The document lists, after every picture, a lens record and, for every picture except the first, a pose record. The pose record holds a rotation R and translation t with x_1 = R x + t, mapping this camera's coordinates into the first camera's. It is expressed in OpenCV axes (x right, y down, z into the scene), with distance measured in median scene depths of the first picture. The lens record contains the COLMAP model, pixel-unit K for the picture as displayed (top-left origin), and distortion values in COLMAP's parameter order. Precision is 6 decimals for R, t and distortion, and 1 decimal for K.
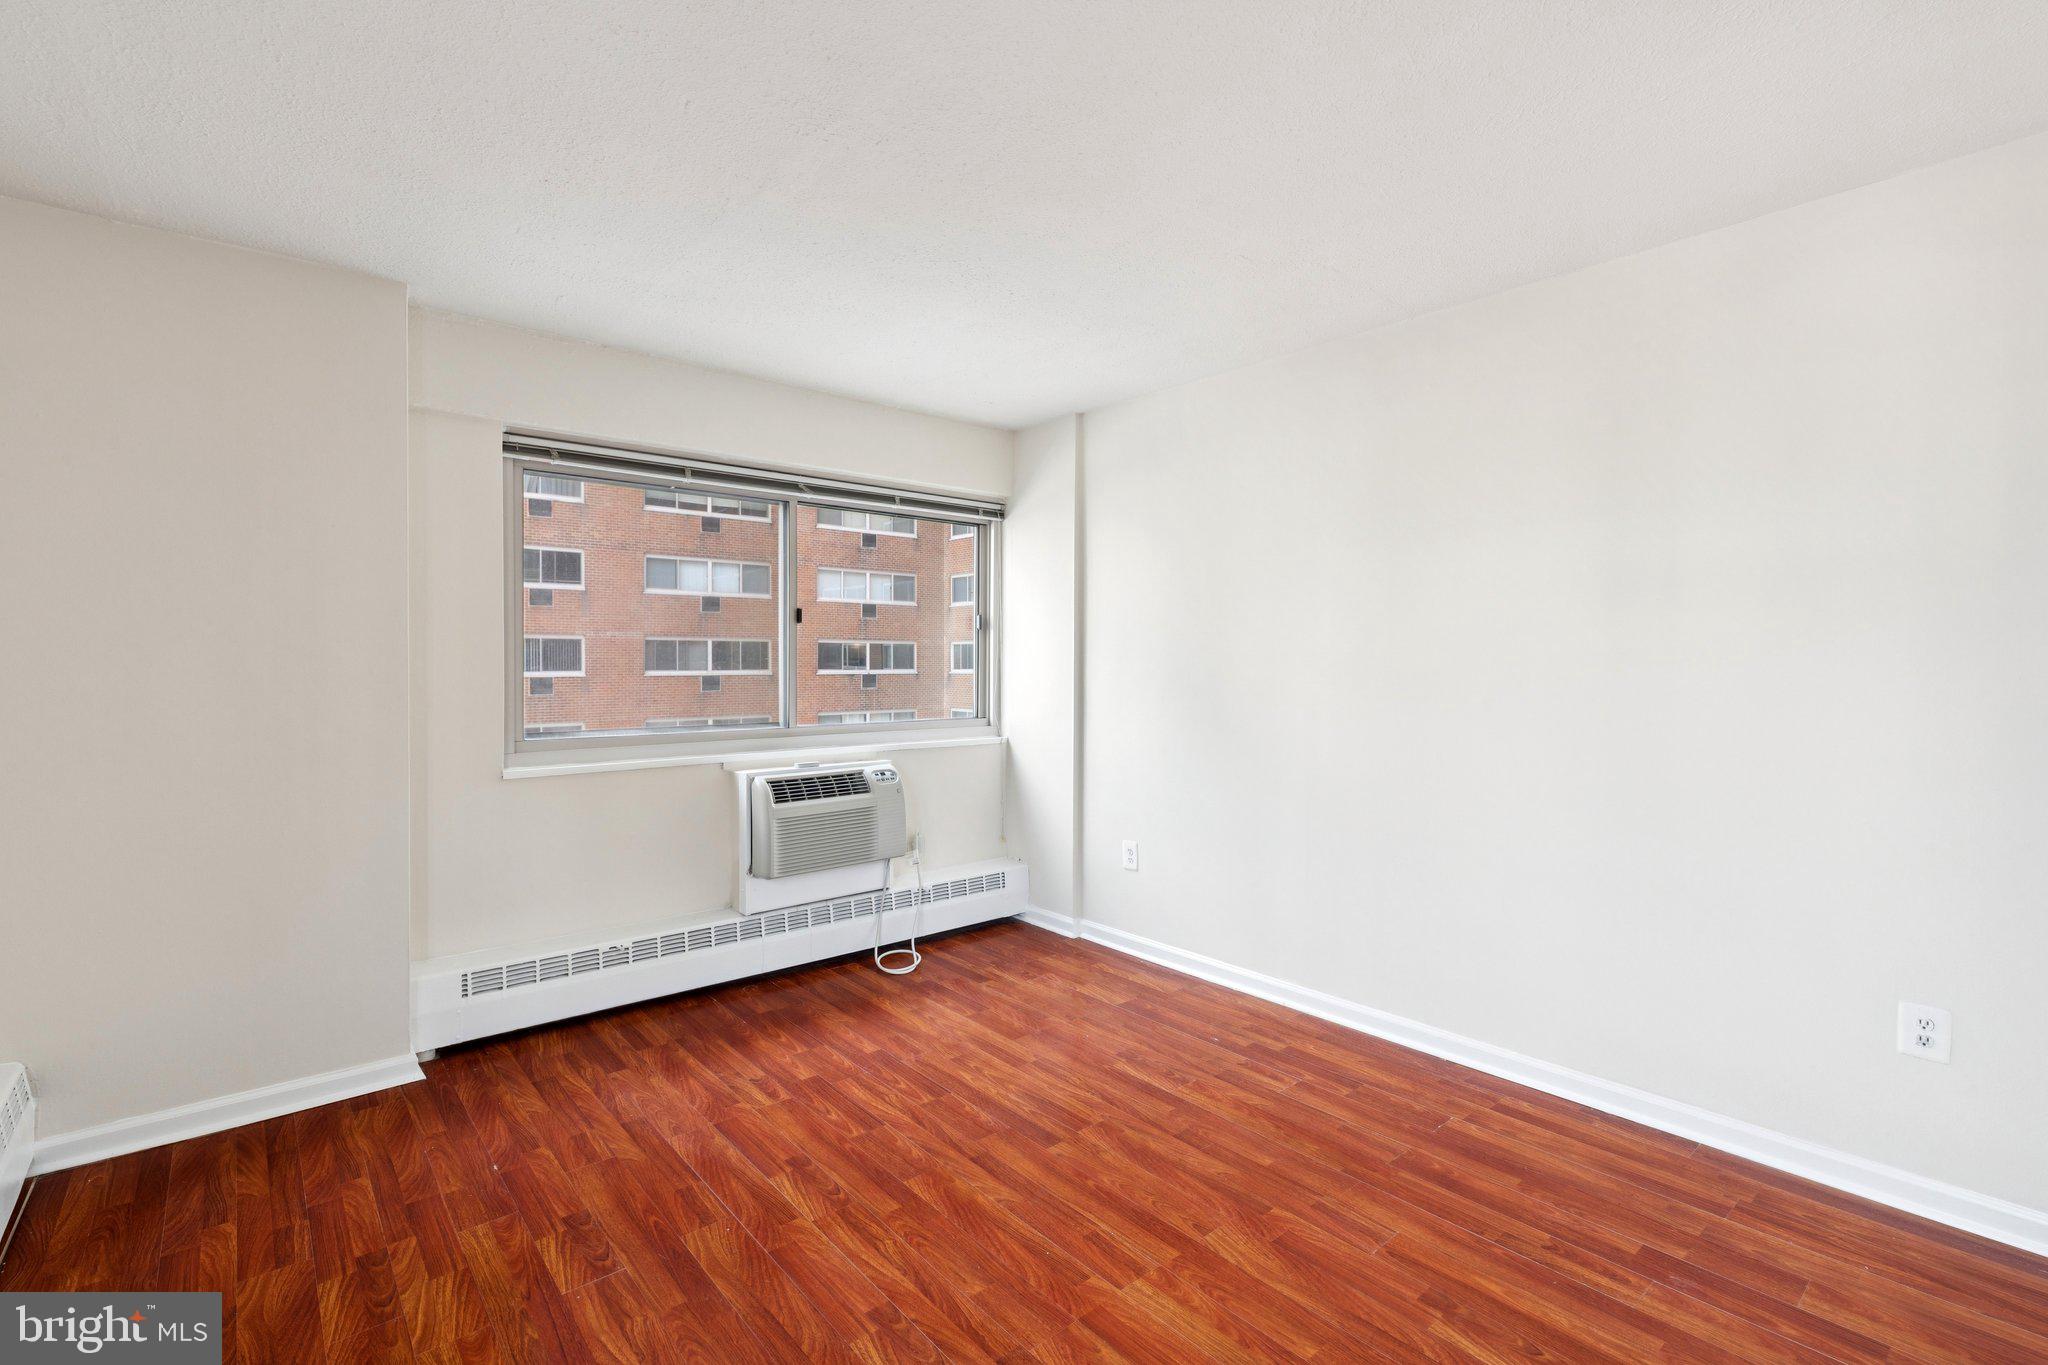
lens RADIAL K [[932.2, 0, 1010.2], [0, 932.2, 672.2], [0, 0, 1]] dist [0.008715, -0.001581]
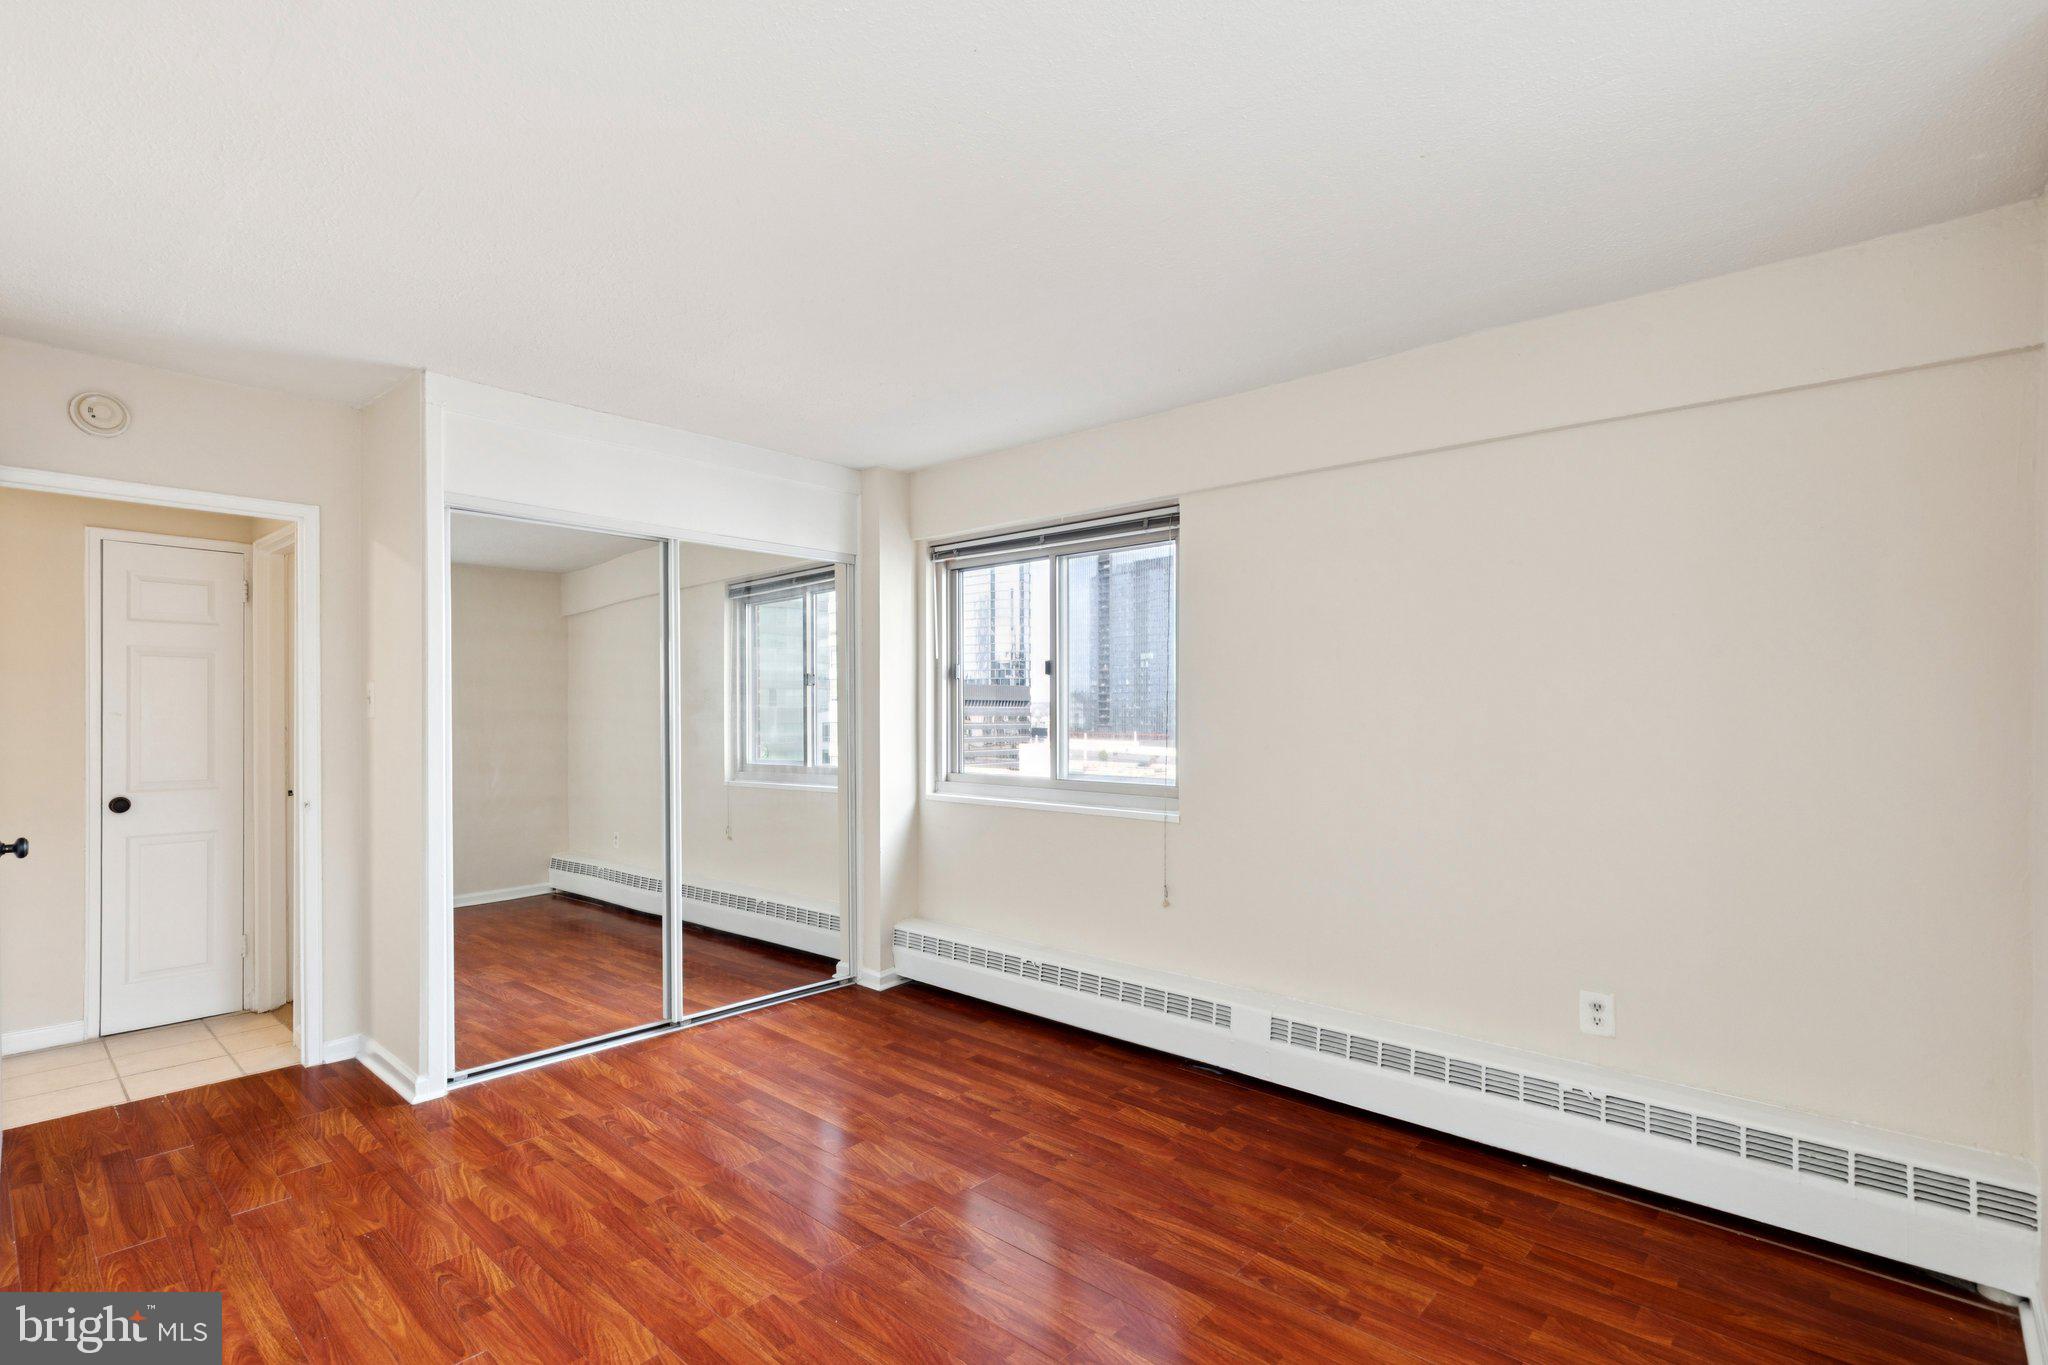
lens RADIAL K [[932.2, 0, 1003.7], [0, 932.2, 717.2], [0, 0, 1]] dist [0.008715, -0.001581]
pose [[-0.990704, -0.000795, -0.136033, 0.000506], [-0.003349, 0.999822, 0.018548, -0.020432], [0.135994, 0.018832, -0.990531, 1.409804]]
